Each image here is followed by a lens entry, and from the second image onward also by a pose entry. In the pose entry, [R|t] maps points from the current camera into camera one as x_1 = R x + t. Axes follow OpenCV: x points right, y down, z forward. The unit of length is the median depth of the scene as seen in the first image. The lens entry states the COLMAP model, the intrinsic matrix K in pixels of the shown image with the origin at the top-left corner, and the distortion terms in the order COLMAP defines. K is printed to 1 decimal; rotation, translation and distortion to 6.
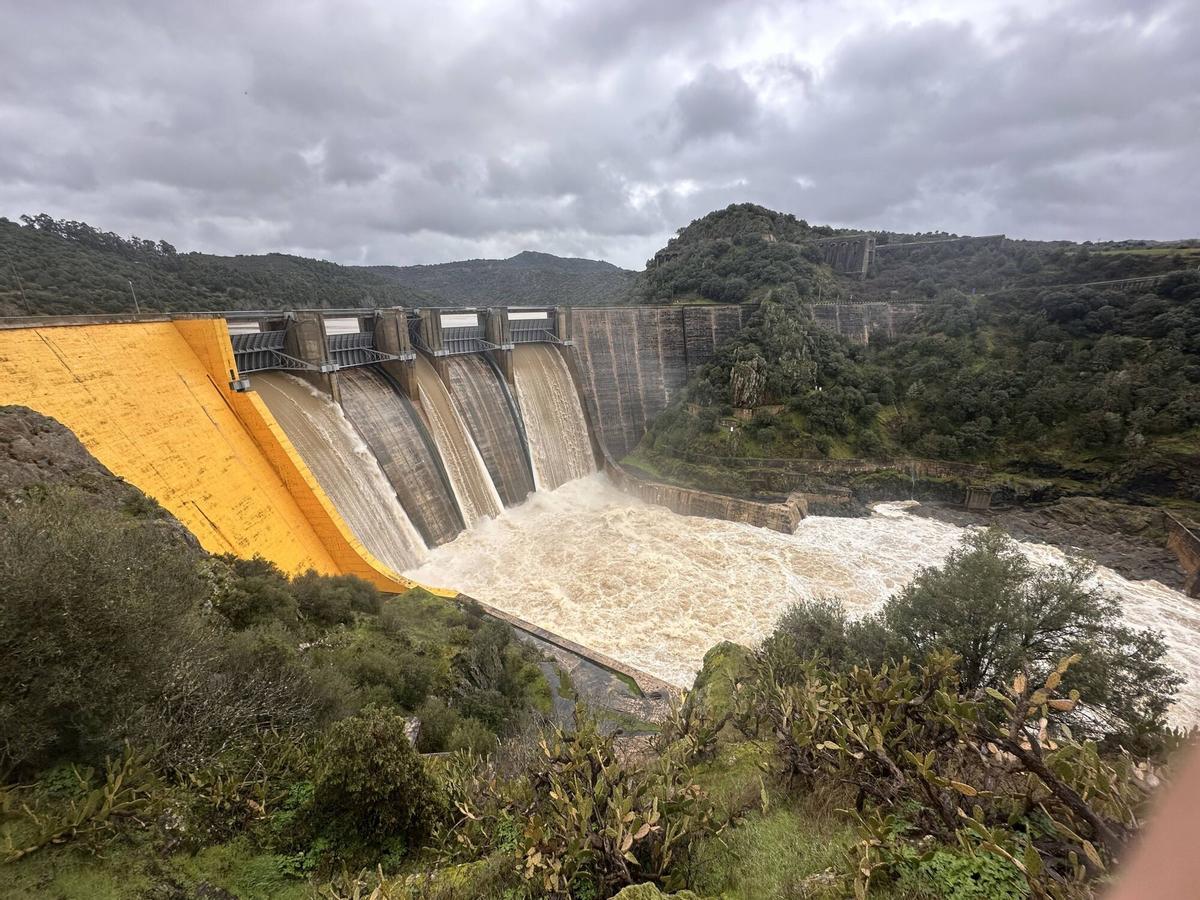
lens RADIAL K [[480.8, 0, 600.0], [0, 480.8, 450.0], [0, 0, 1]] dist [-0.006470, -0.000135]
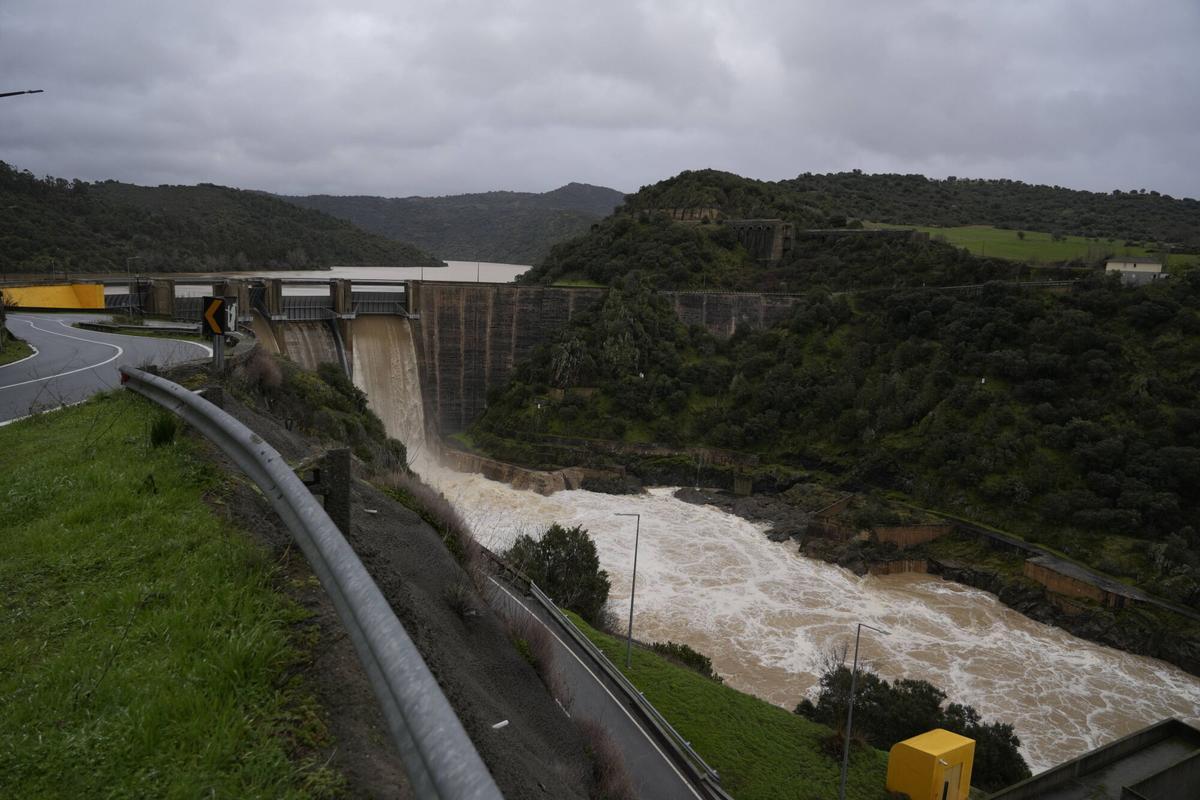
lens RADIAL K [[815.2, 0, 593.7], [0, 815.2, 397.3], [0, 0, 1]] dist [-0.033658, 0.024040]
pose [[0.988547, 0.071187, -0.133070, 0.714155], [-0.087836, 0.988418, -0.123749, 0.164911], [0.122719, 0.134020, 0.983351, -0.815235]]
